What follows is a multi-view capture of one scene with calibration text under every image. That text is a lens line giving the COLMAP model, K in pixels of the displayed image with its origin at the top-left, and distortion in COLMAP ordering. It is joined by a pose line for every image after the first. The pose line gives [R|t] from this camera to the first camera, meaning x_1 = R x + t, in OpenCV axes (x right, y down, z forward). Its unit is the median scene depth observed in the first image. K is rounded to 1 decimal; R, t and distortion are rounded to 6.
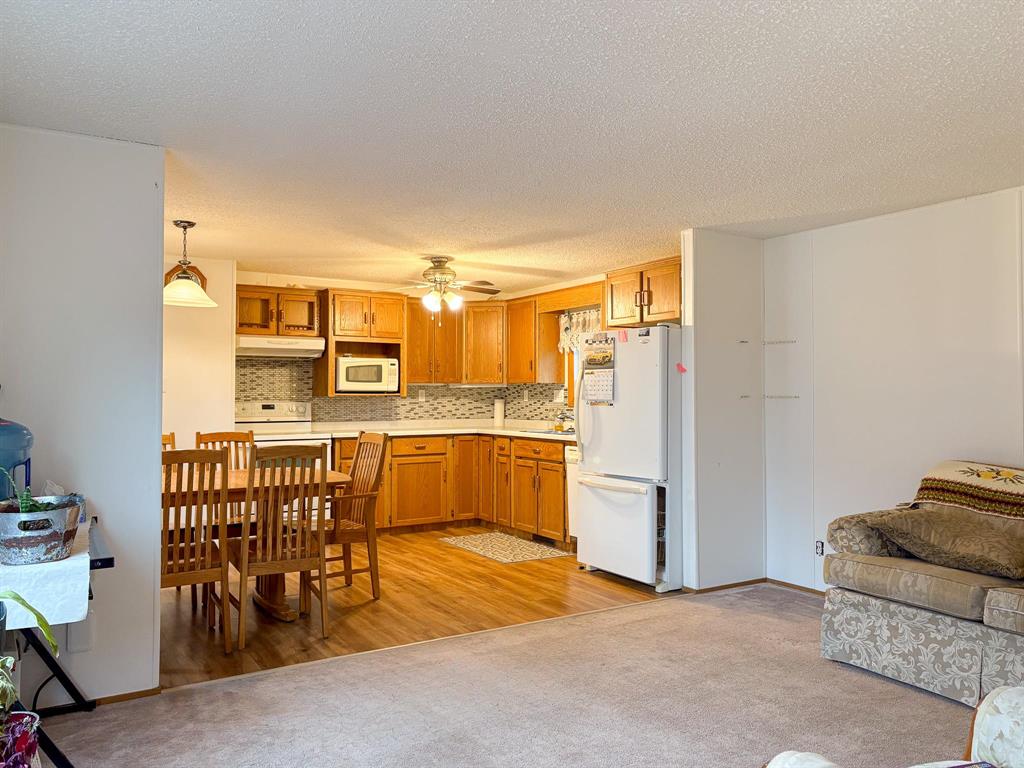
lens RADIAL K [[785.1, 0, 518.9], [0, 785.1, 373.4], [0, 0, 1]] dist [0.055551, -0.000063]
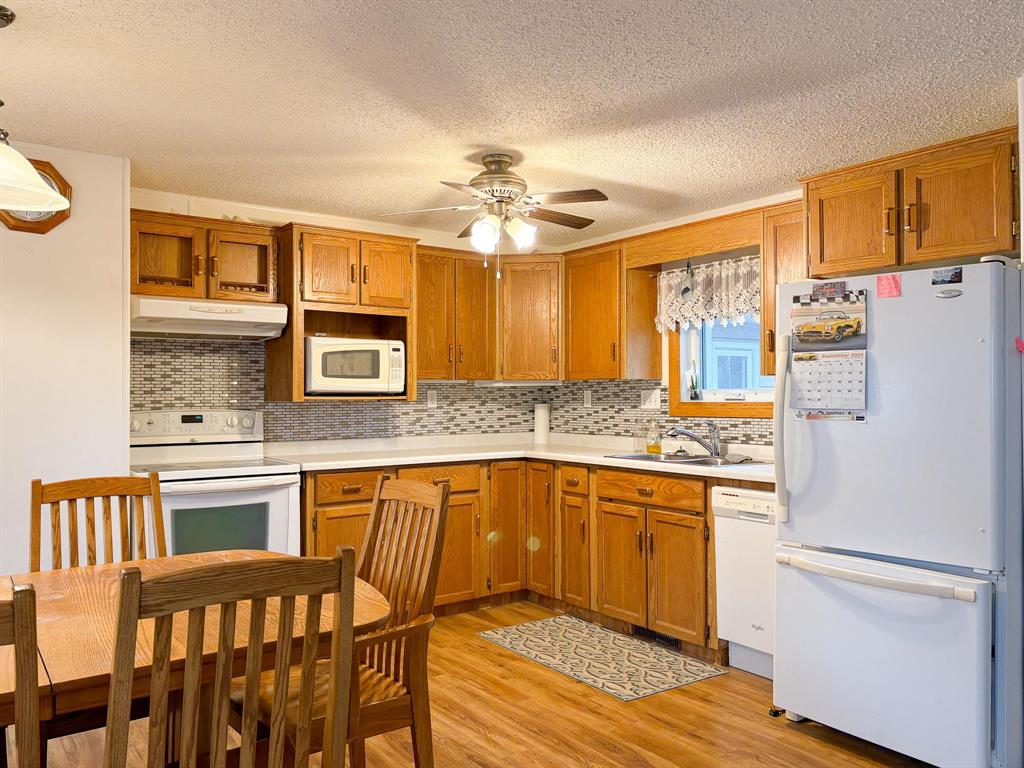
lens RADIAL K [[795.3, 0, 512.0], [0, 795.3, 384.0], [0, 0, 1]] dist [0.005906, 0.002384]
pose [[0.997642, -0.001643, 0.068619, -0.115108], [0.000671, 0.999899, 0.014188, 0.007197], [-0.068635, -0.014109, 0.997542, 0.376178]]
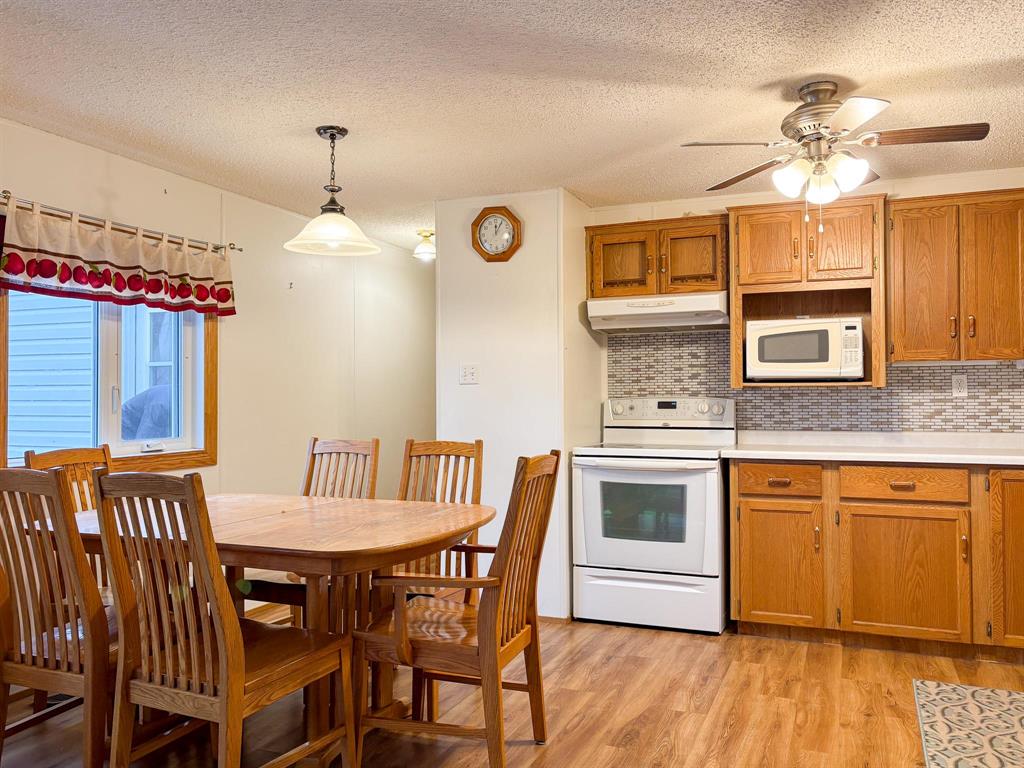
lens RADIAL K [[805.6, 0, 512.0], [0, 805.6, 384.0], [0, 0, 1]] dist [0.000094, -0.004772]
pose [[0.574994, -0.015350, -0.818013, 0.159917], [0.025679, 0.999670, -0.000708, 0.021958], [0.817754, -0.020599, 0.575199, 0.506624]]
